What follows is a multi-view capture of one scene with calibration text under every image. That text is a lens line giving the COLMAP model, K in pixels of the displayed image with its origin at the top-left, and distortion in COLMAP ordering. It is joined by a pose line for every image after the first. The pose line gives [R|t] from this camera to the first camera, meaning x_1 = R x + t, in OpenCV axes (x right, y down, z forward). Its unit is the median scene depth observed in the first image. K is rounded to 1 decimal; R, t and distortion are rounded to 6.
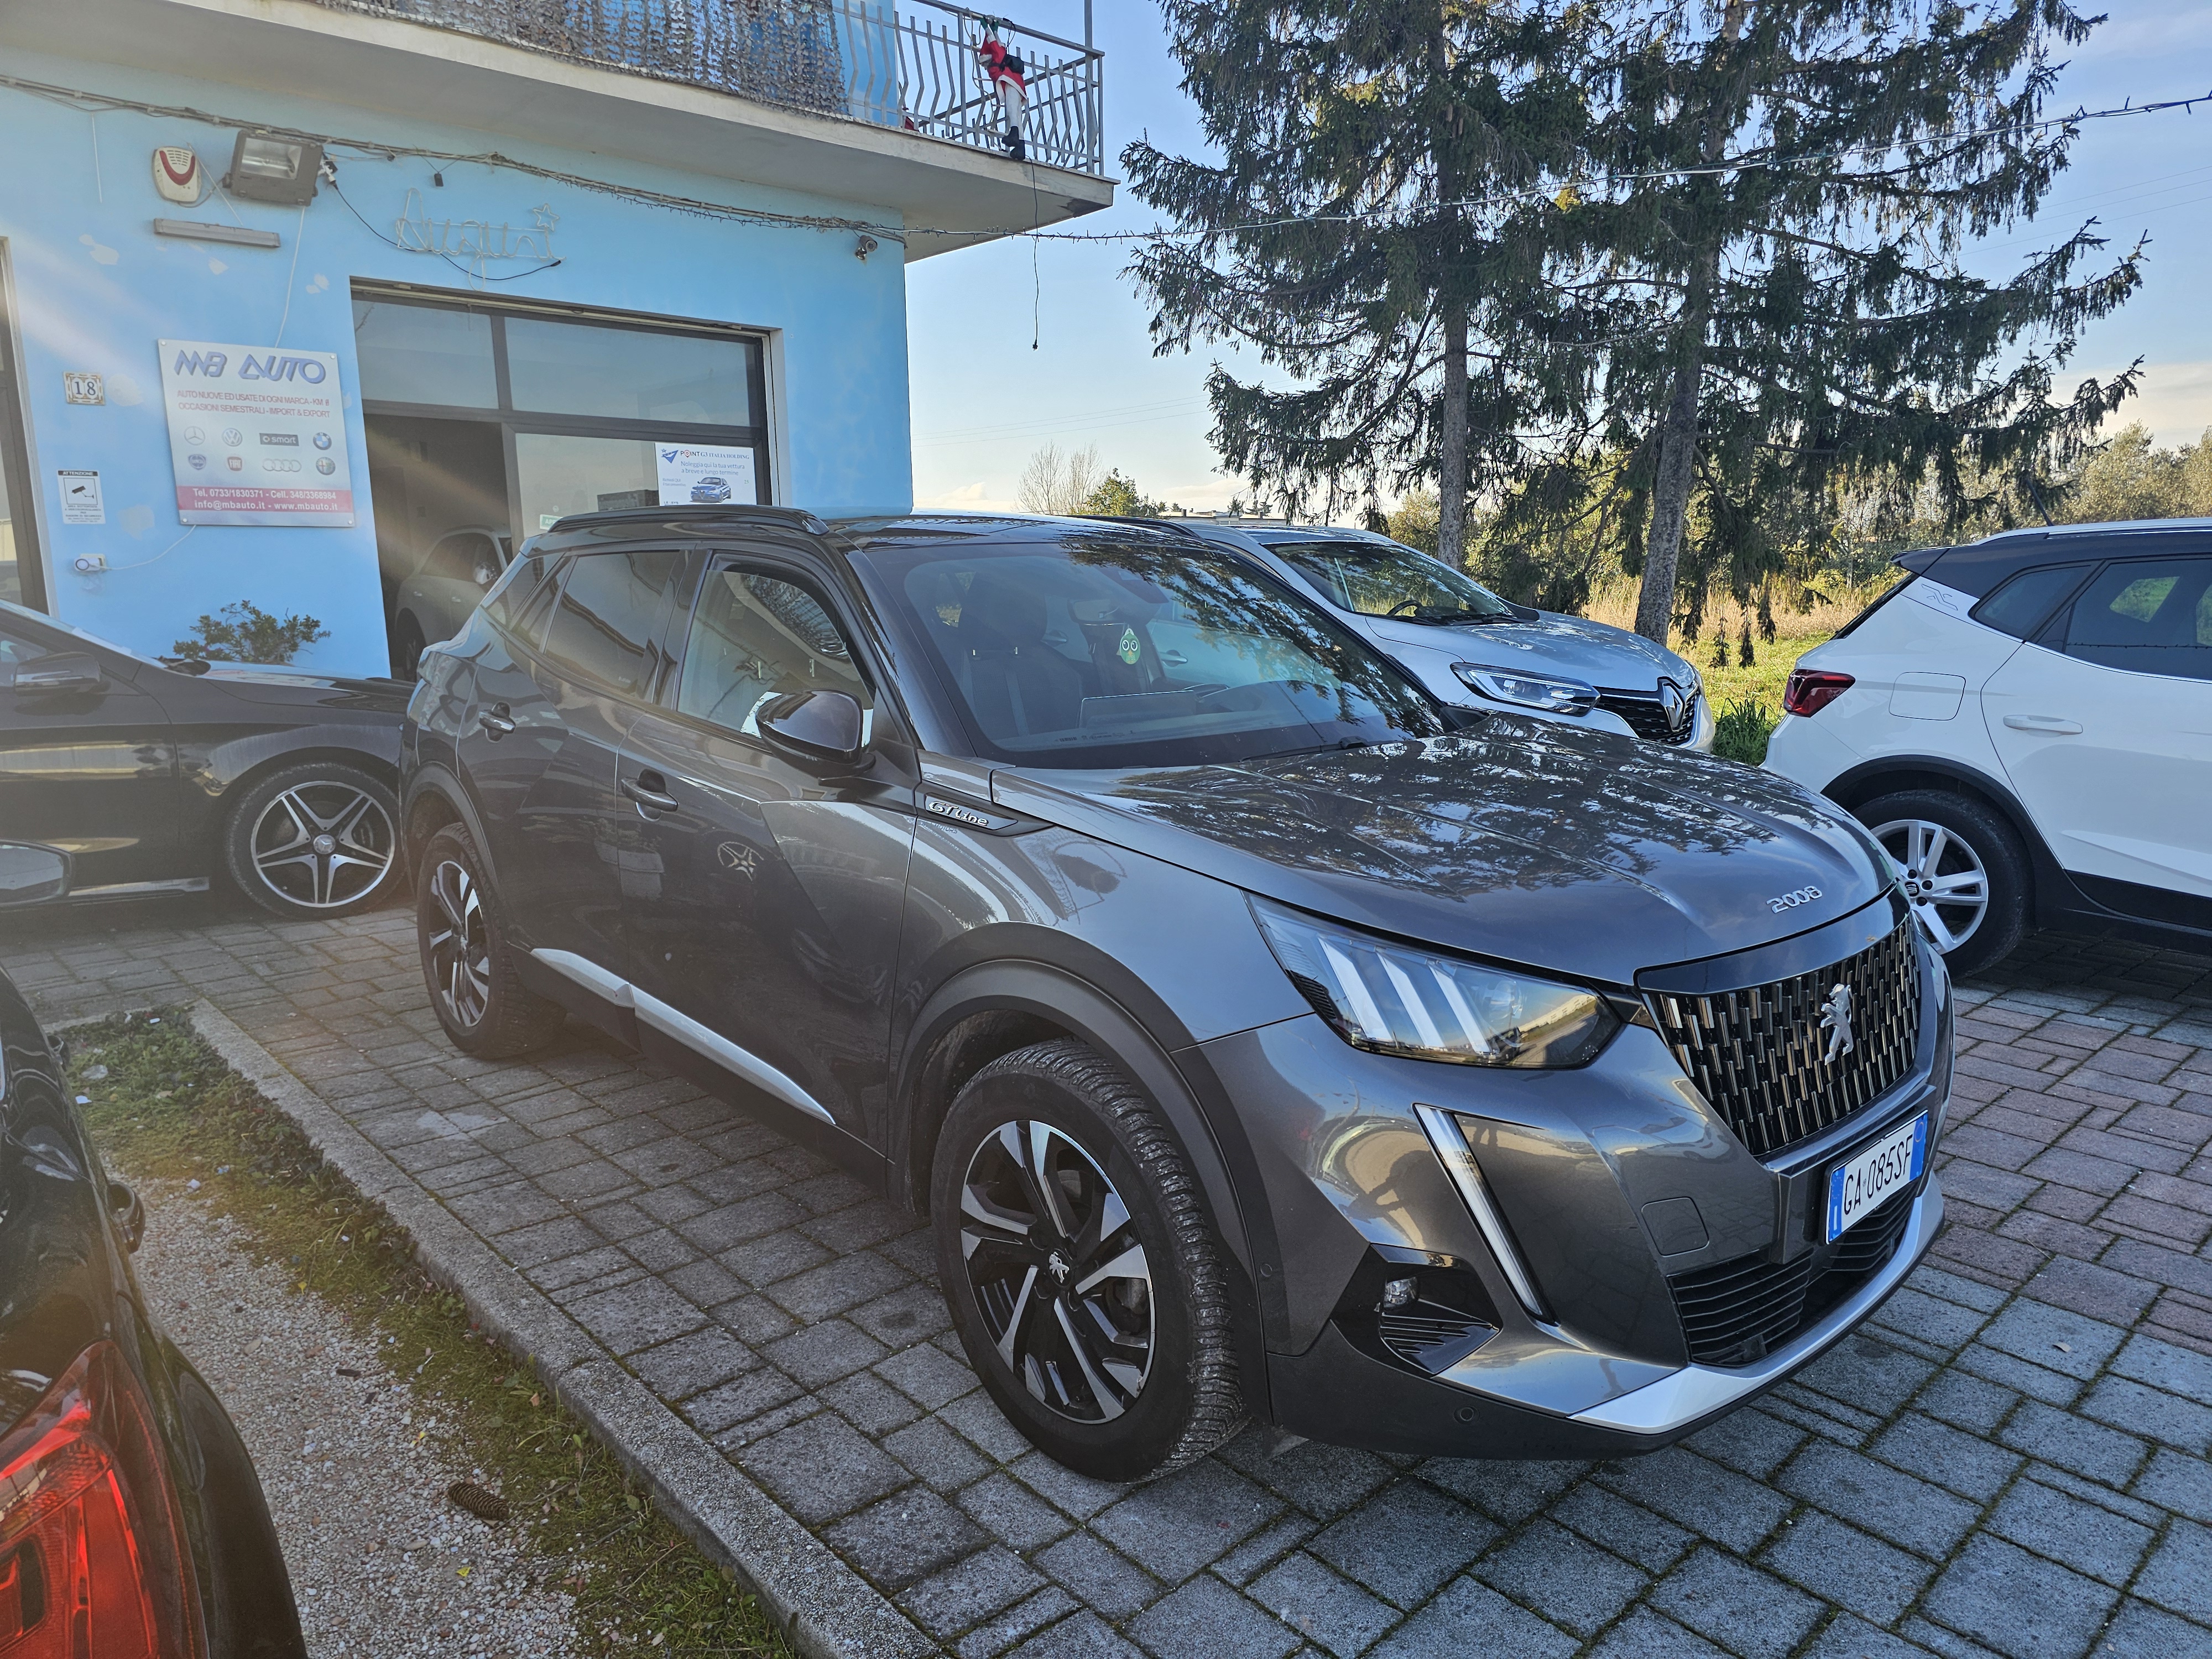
lens RADIAL K [[1476.3, 0, 1113.6], [0, 1476.3, 851.2], [0, 0, 1]] dist [0.059329, -0.059180]
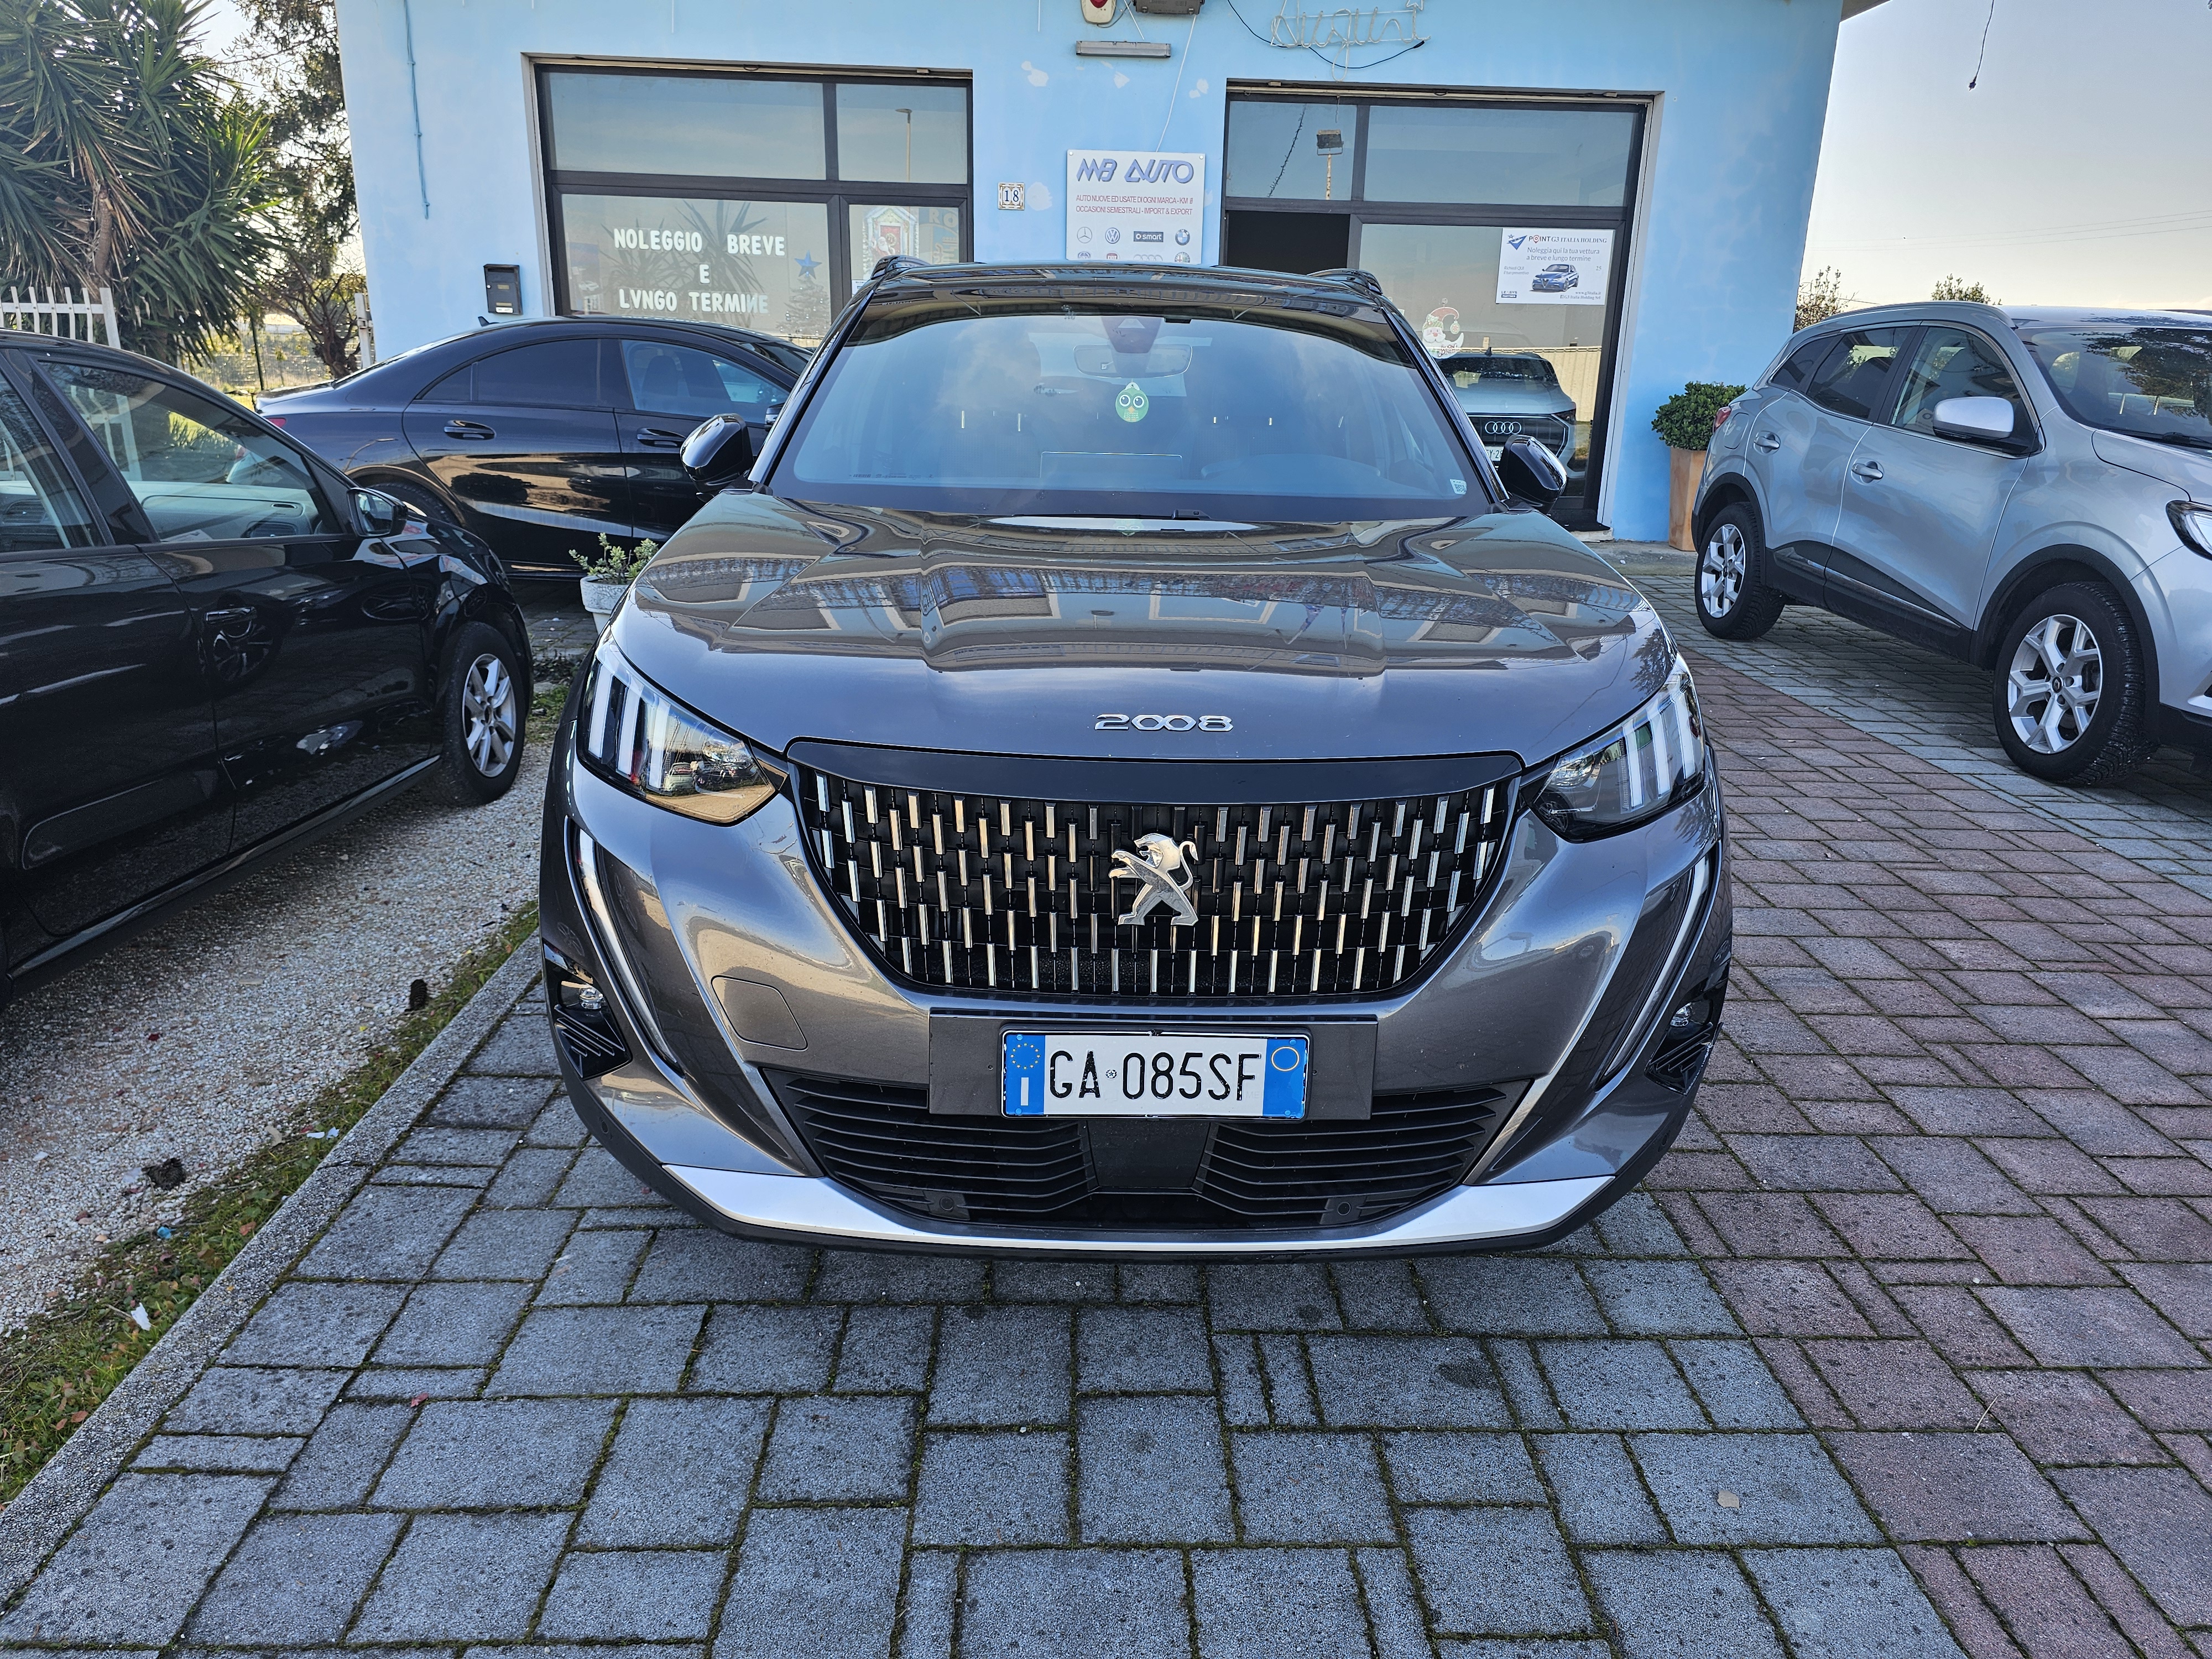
lens RADIAL K [[1480.4, 0, 1106.0], [0, 1480.4, 829.5], [0, 0, 1]] dist [0.059524, -0.062931]
pose [[0.753572, 0.218946, -0.619832, 0.361514], [-0.153227, 0.975435, 0.158269, -0.012779], [0.639258, -0.024292, 0.768609, 0.144289]]
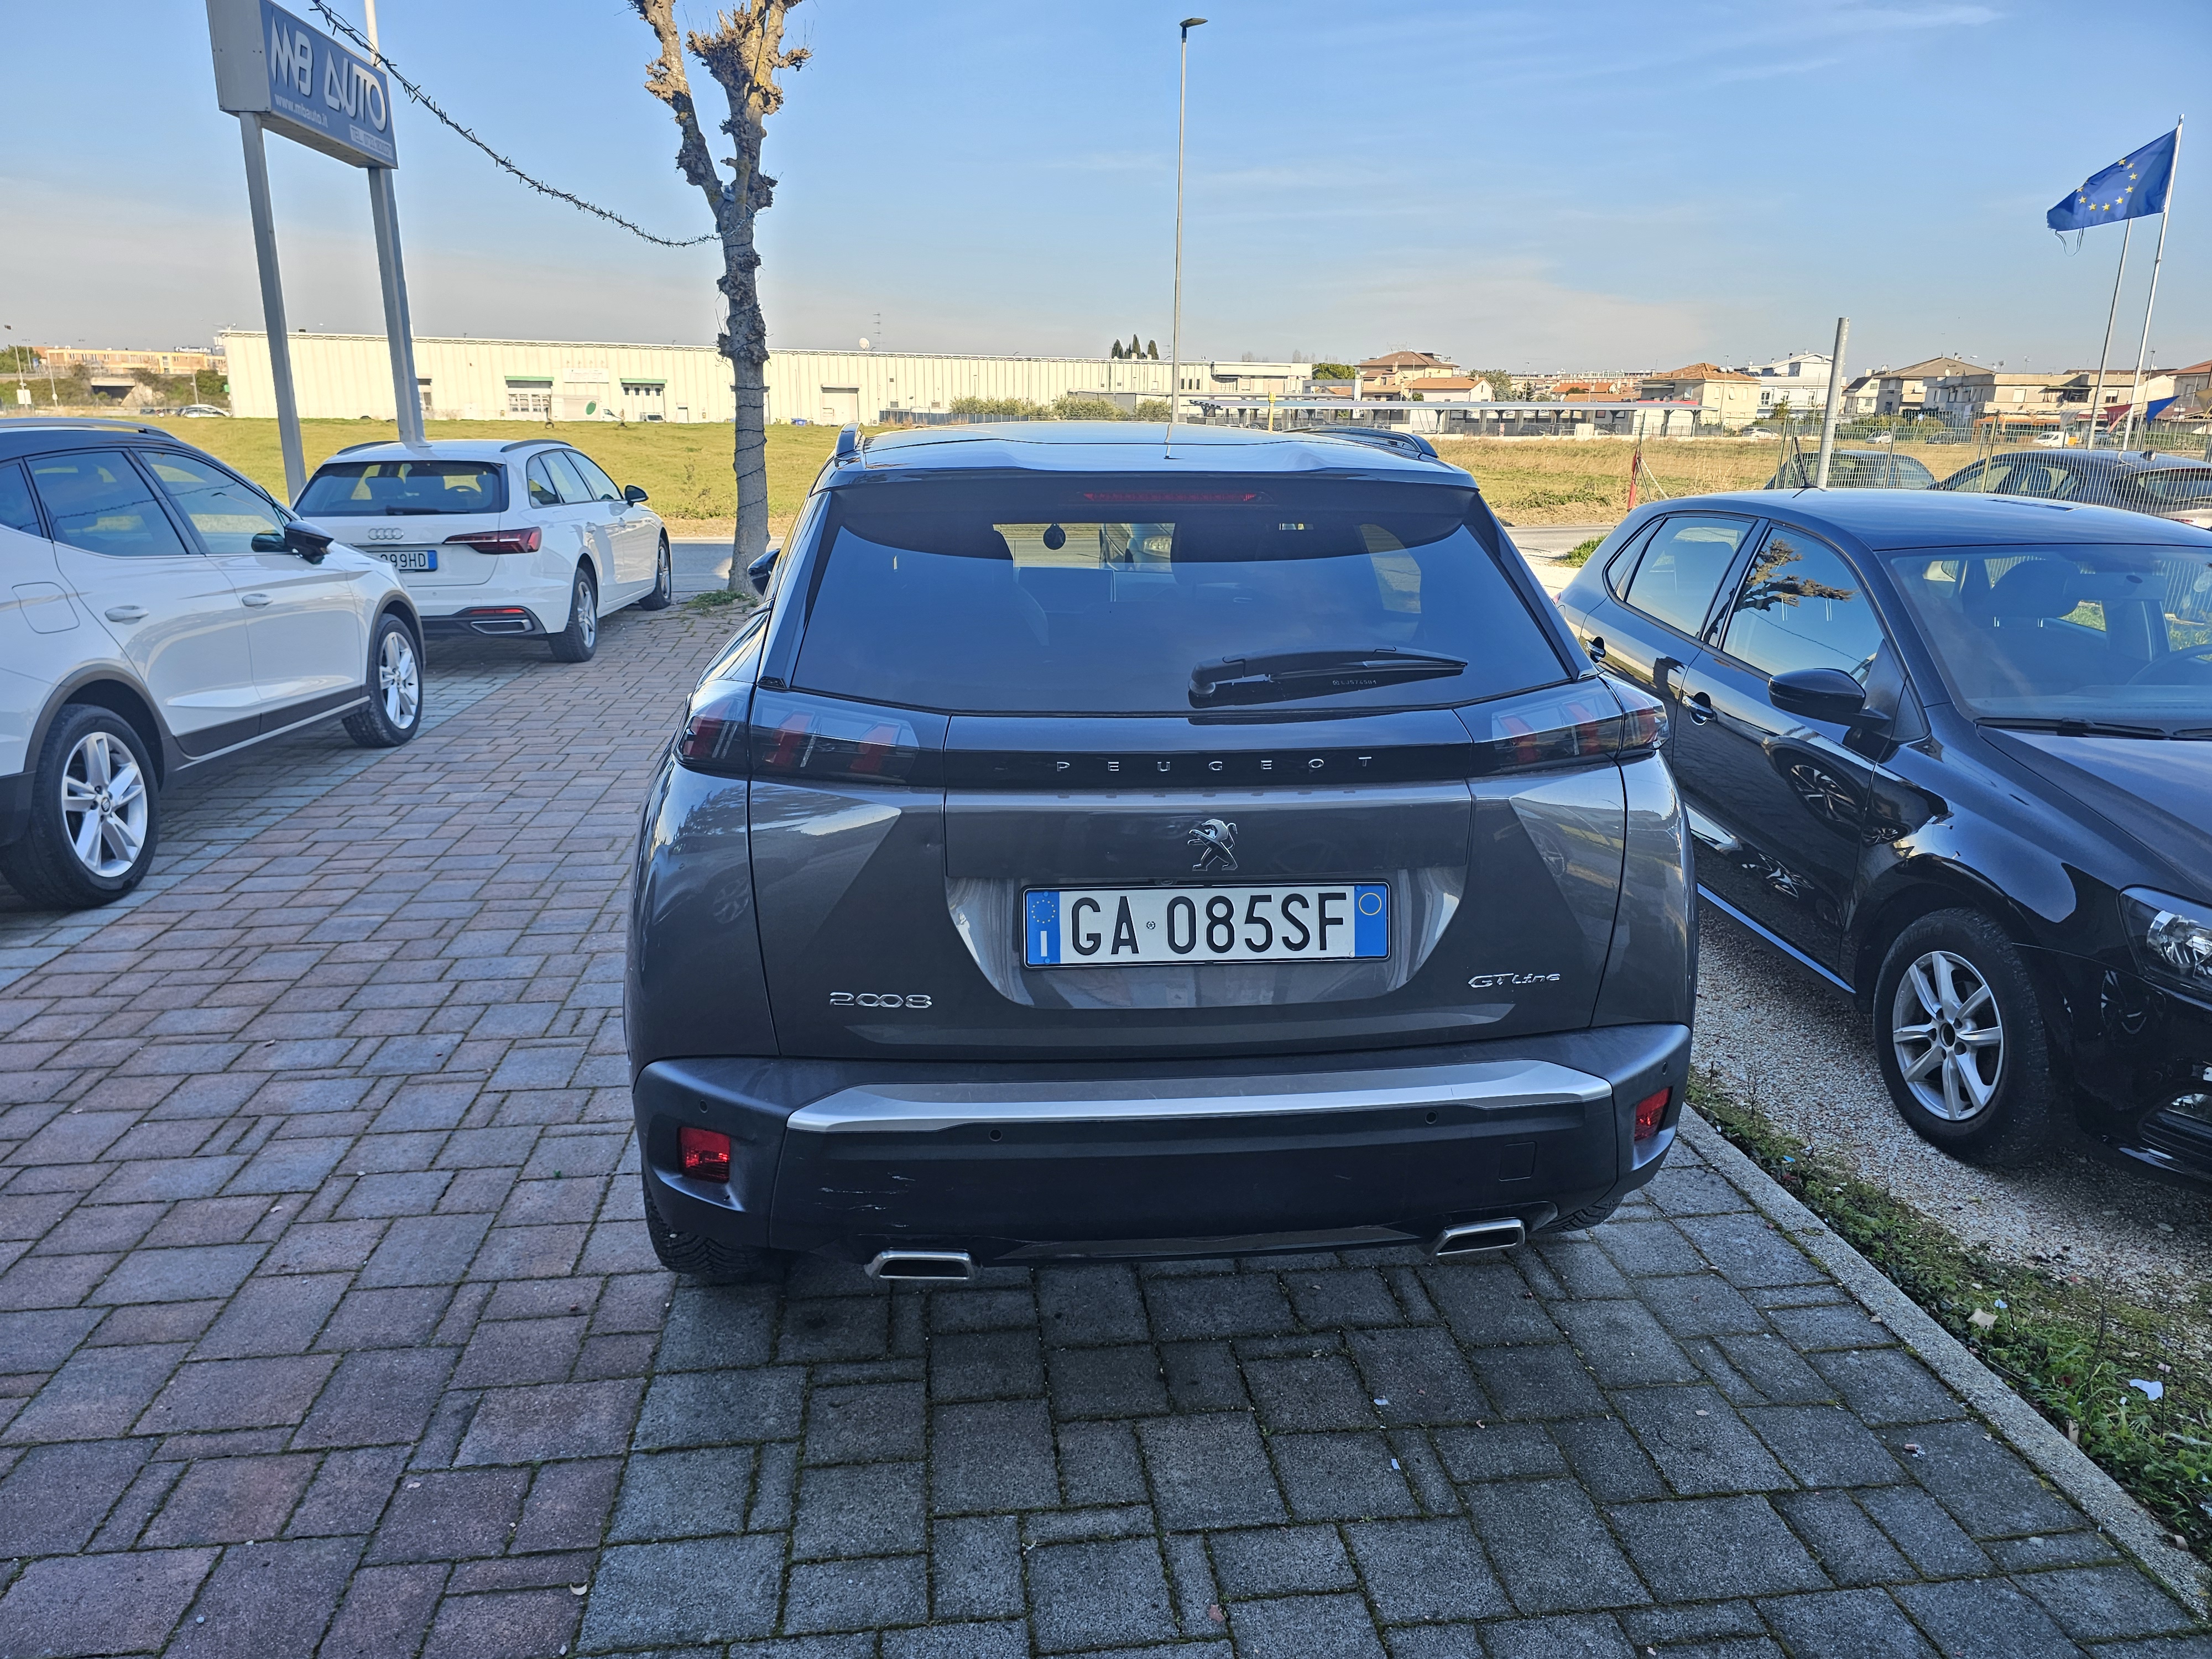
lens RADIAL K [[1476.3, 0, 1113.6], [0, 1476.3, 851.2], [0, 0, 1]] dist [0.059329, -0.059180]
pose [[-0.810633, -0.166412, 0.561409, -0.463989], [0.104649, 0.902158, 0.418521, -0.245082], [-0.576127, 0.398018, -0.713904, 1.144199]]
